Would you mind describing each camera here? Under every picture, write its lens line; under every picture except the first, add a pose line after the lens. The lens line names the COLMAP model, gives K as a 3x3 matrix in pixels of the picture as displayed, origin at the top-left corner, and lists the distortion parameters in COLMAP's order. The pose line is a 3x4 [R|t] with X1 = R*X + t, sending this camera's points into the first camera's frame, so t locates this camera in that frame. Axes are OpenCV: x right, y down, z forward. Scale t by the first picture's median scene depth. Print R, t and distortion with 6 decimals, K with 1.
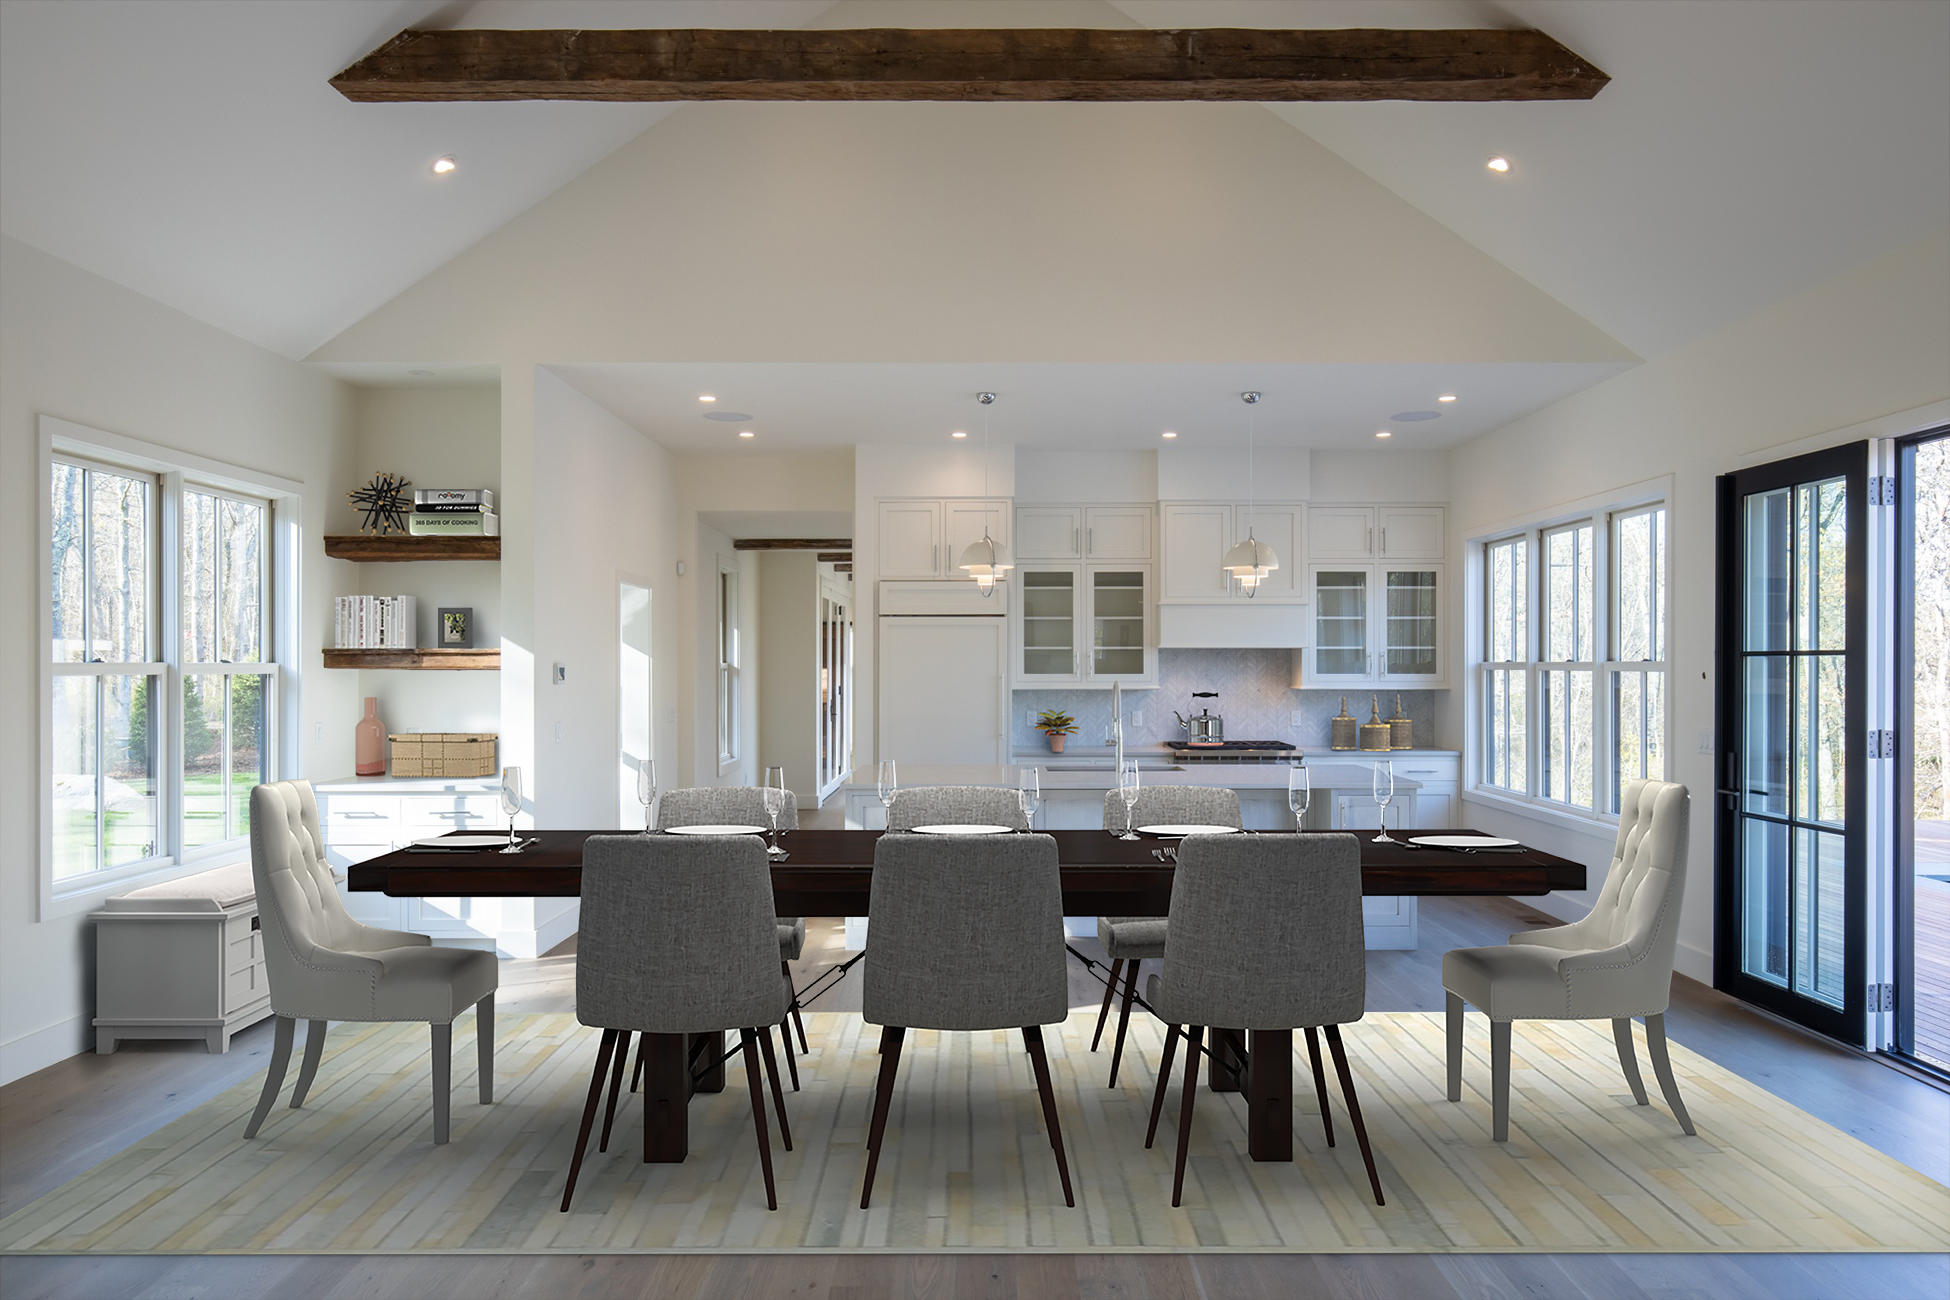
lens RADIAL K [[1256.6, 0, 993.6], [0, 1256.6, 658.1], [0, 0, 1]] dist [-0.008934, -0.000108]
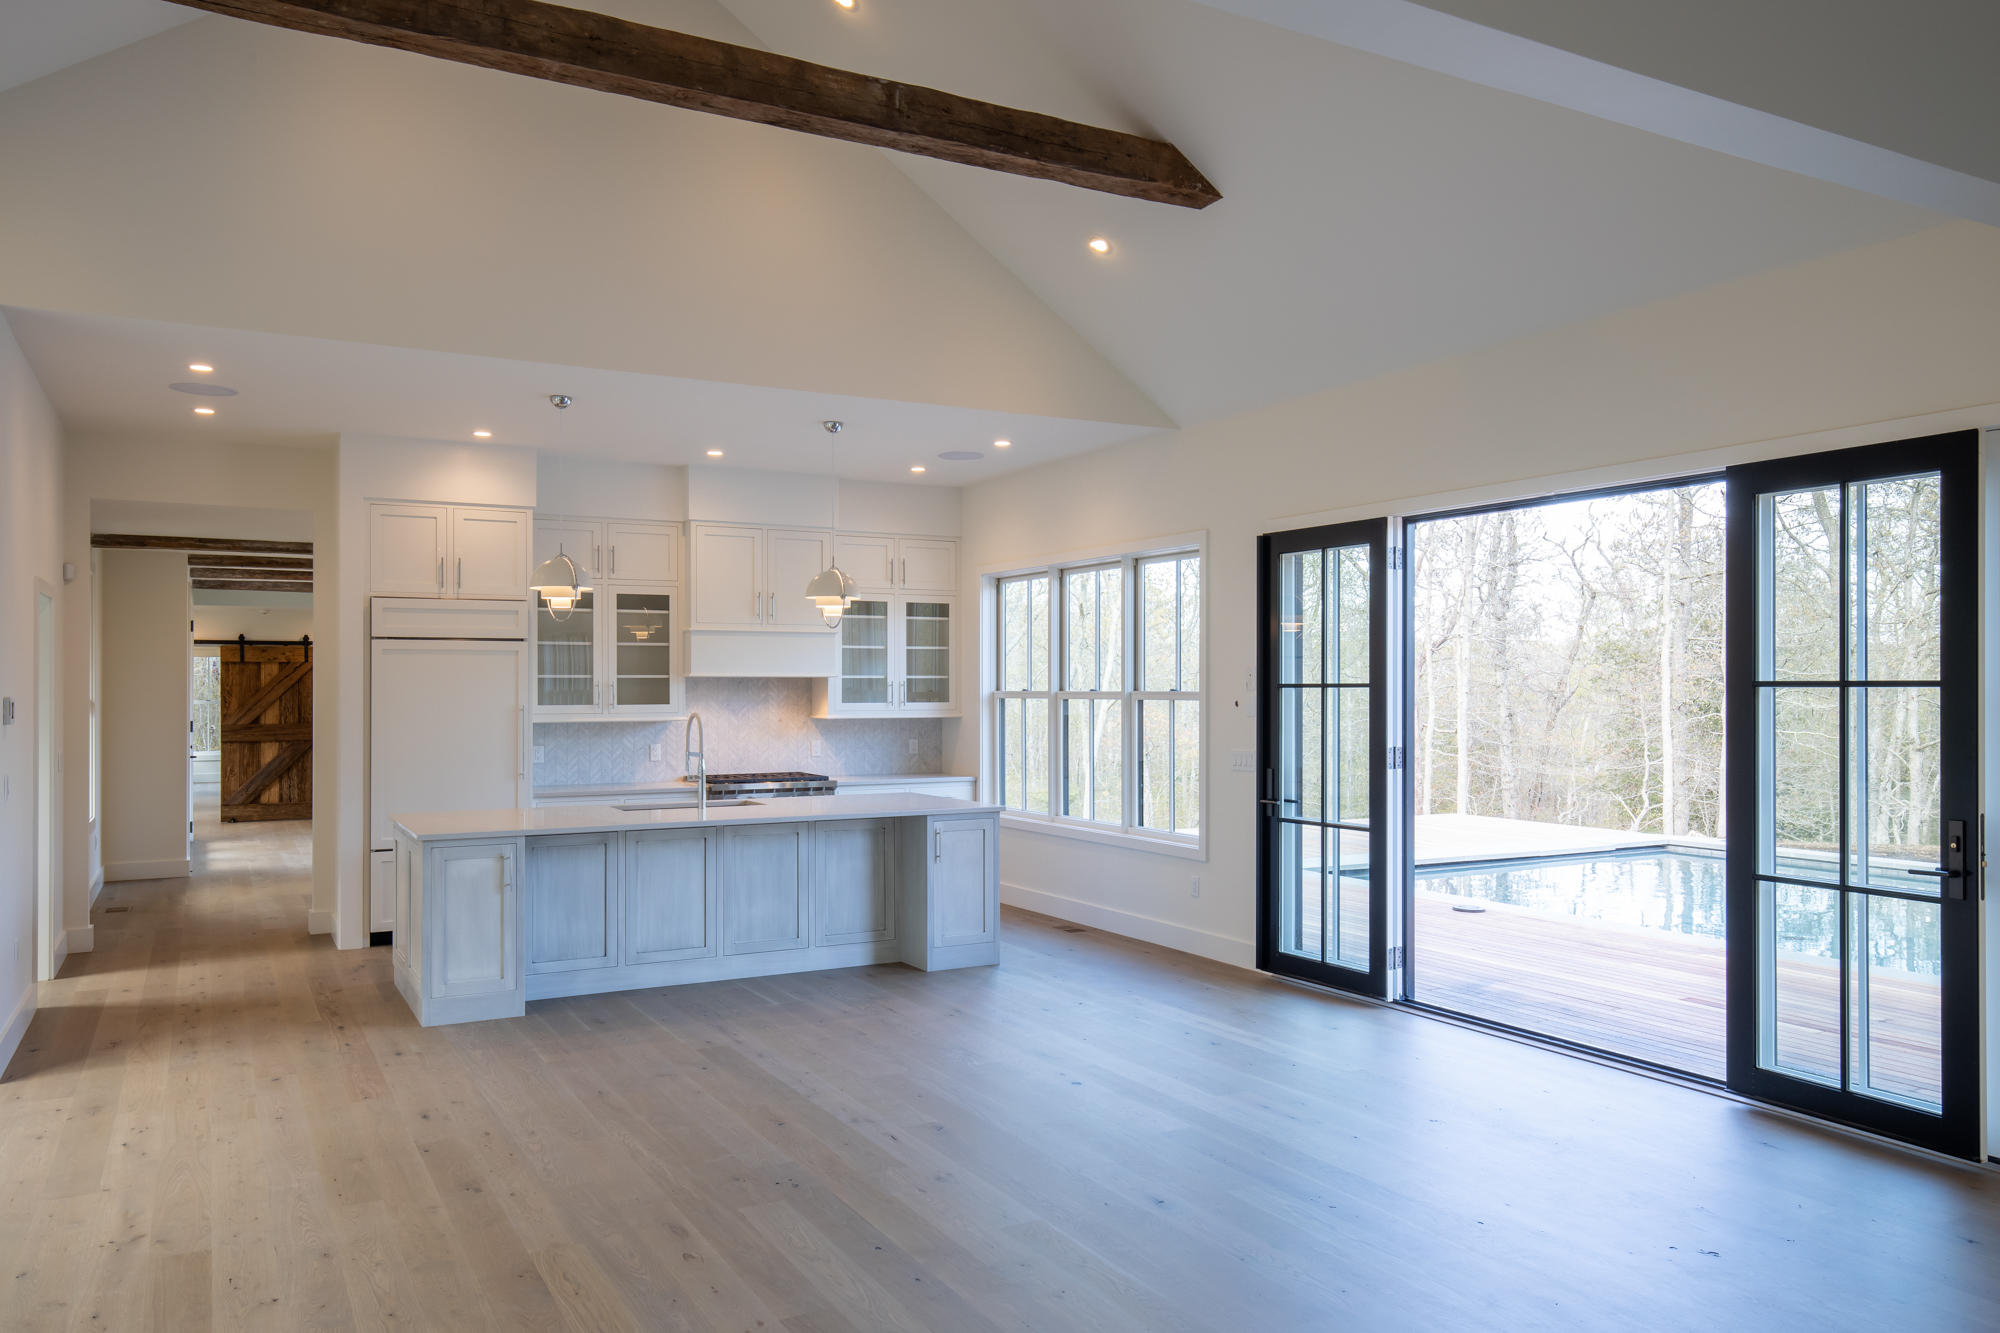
lens RADIAL K [[1383.6, 0, 996.5], [0, 1383.6, 675.8], [0, 0, 1]] dist [-0.006734, -0.003771]
pose [[0.878212, 0.003412, 0.478259, -0.205620], [-0.000861, 0.999984, -0.005554, -0.003978], [-0.478270, 0.004466, 0.878201, -0.024193]]
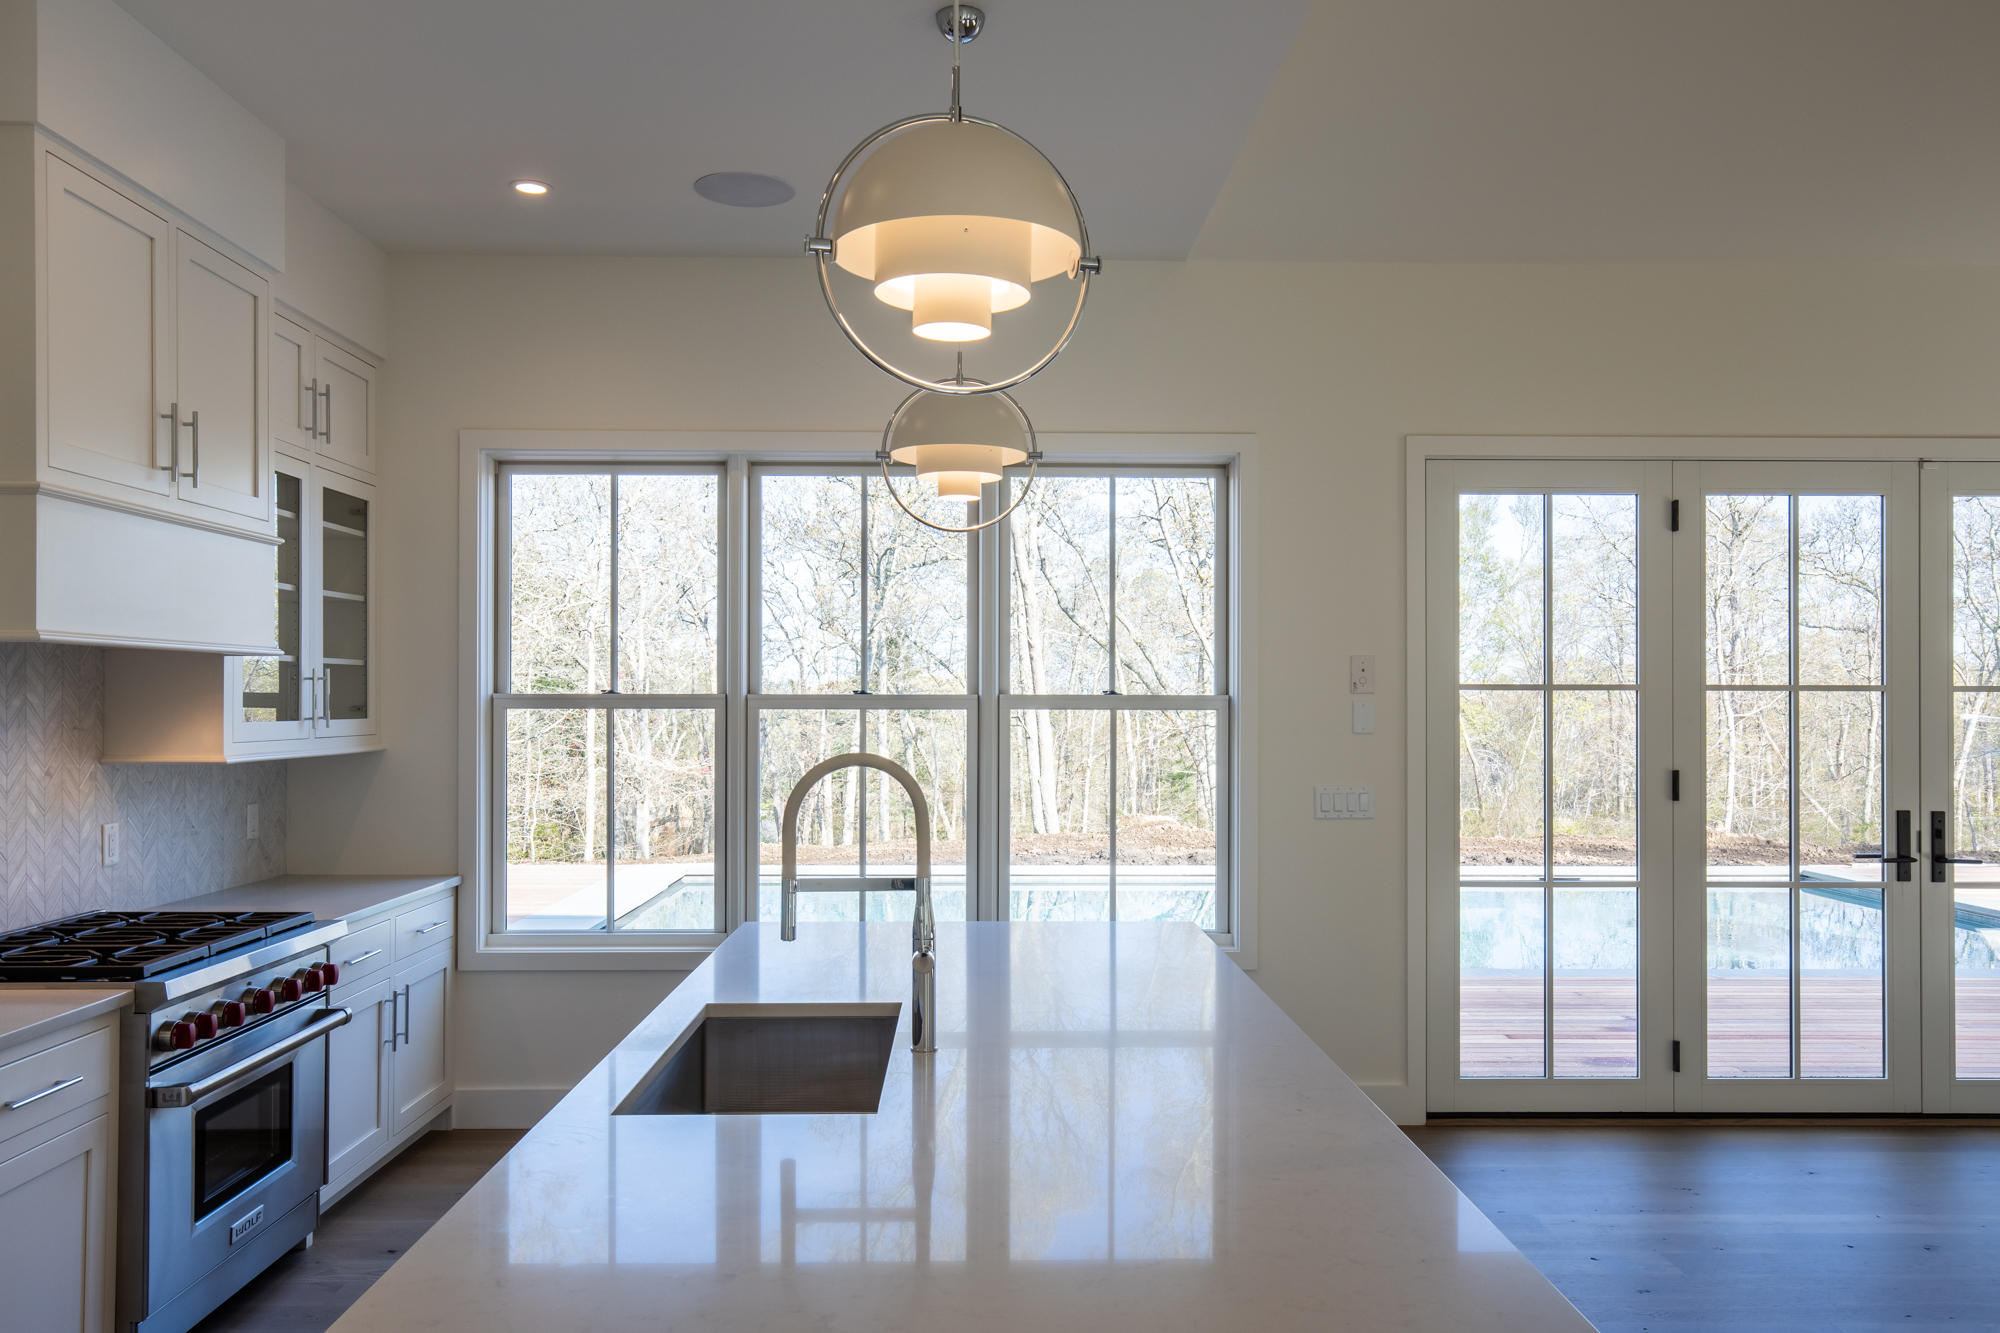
lens RADIAL K [[1474.7, 0, 1015.5], [0, 1474.7, 664.6], [0, 0, 1]] dist [-0.016092, -0.009813]
pose [[-0.019700, 0.023219, 0.999536, -0.260511], [-0.004802, 0.999717, -0.023317, 0.005122], [-0.999794, -0.005259, -0.019583, 1.006444]]
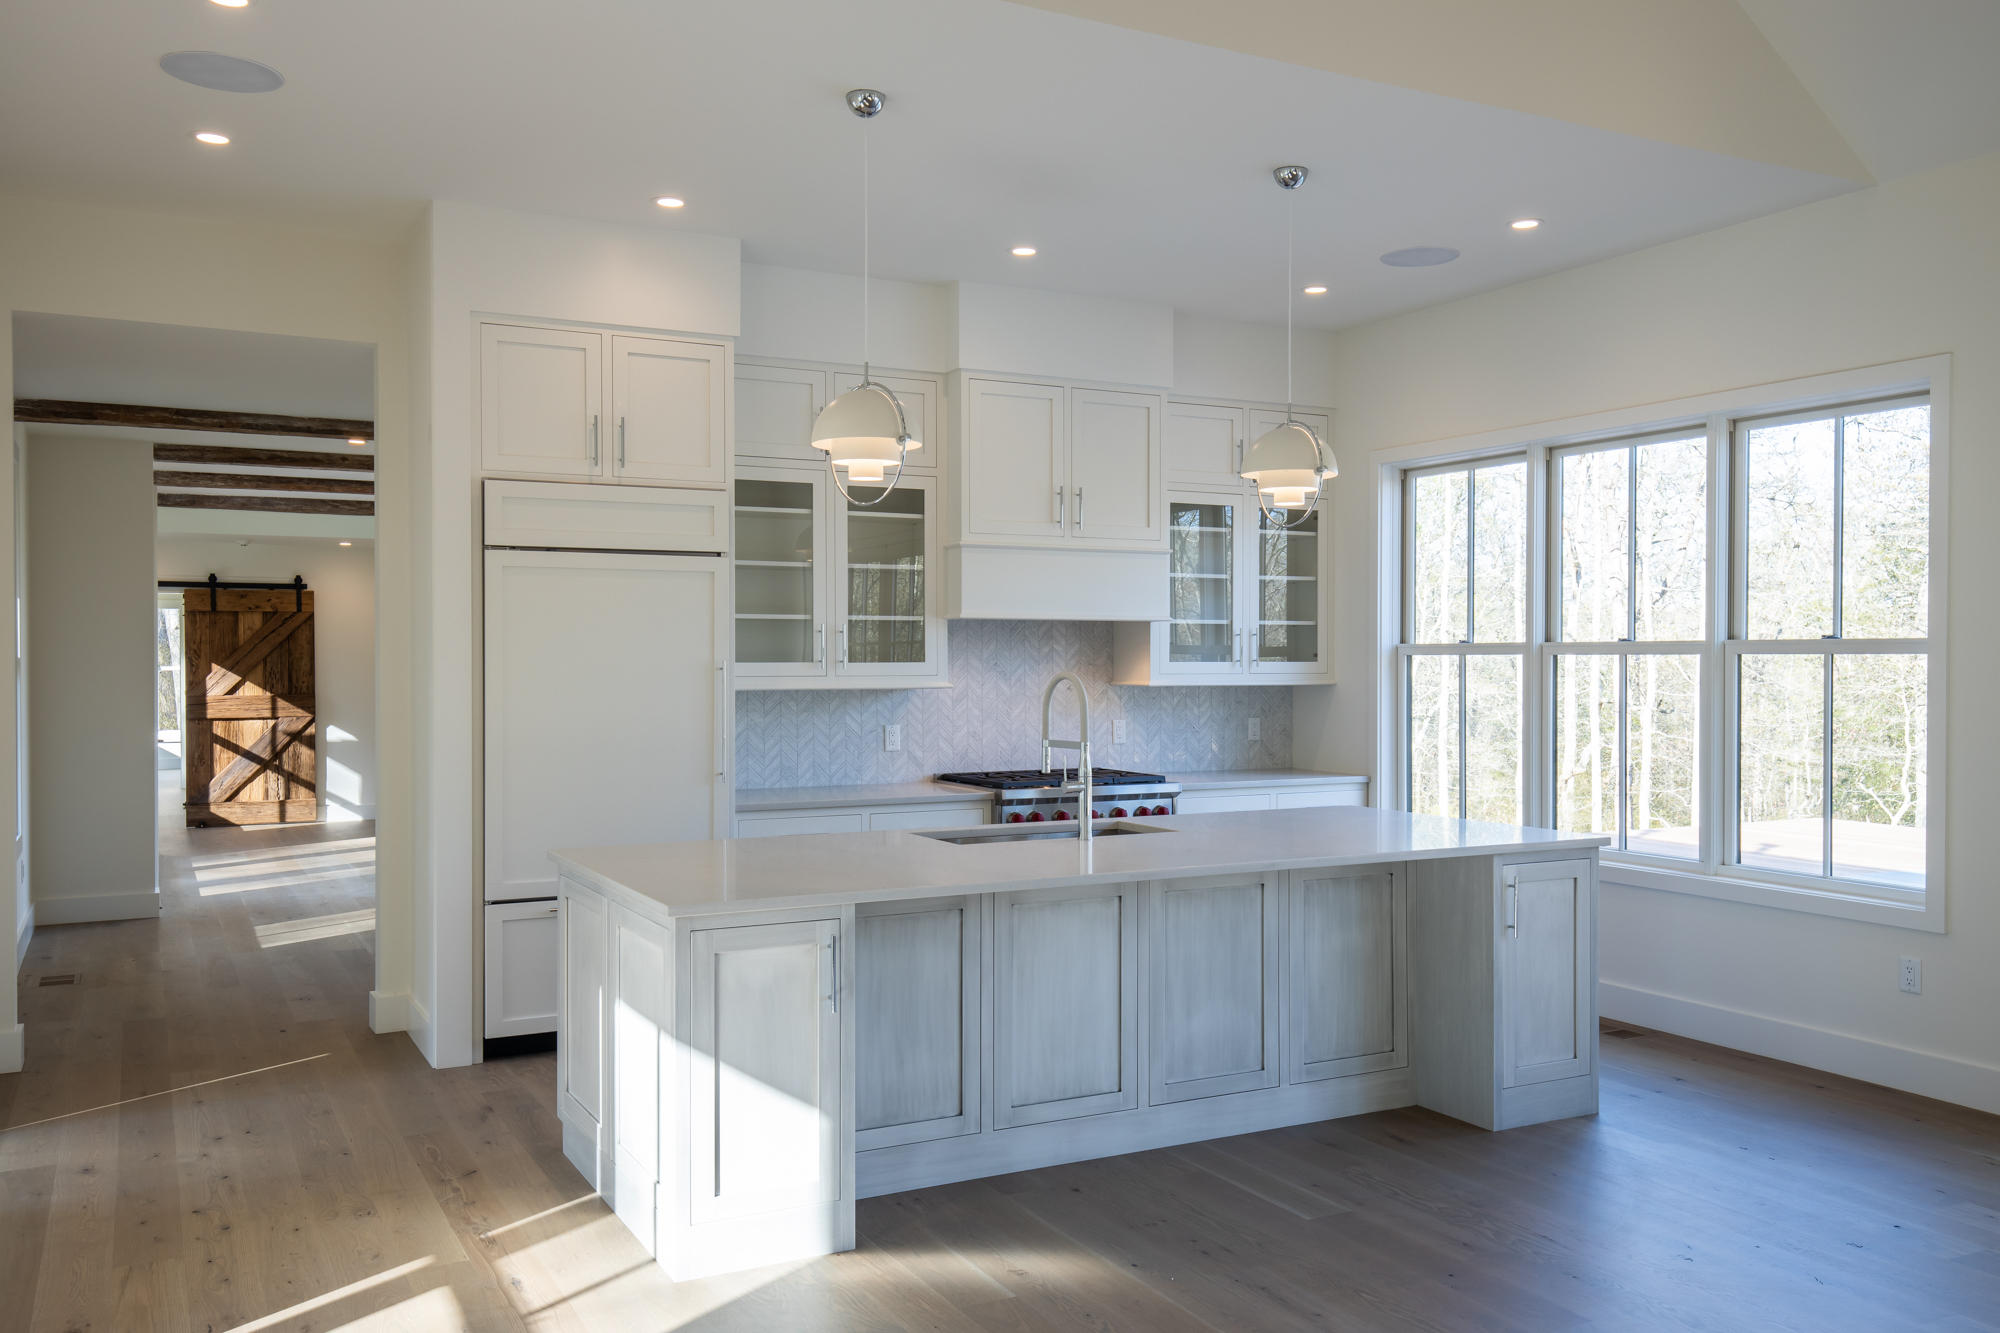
lens RADIAL K [[1590.1, 0, 999.6], [0, 1590.1, 665.0], [0, 0, 1]] dist [0.009876, 0.003704]
pose [[0.889831, -0.002230, 0.456284, -0.246332], [-0.001997, 0.999959, 0.008782, 0.009283], [-0.456285, -0.008726, 0.889791, 0.412775]]
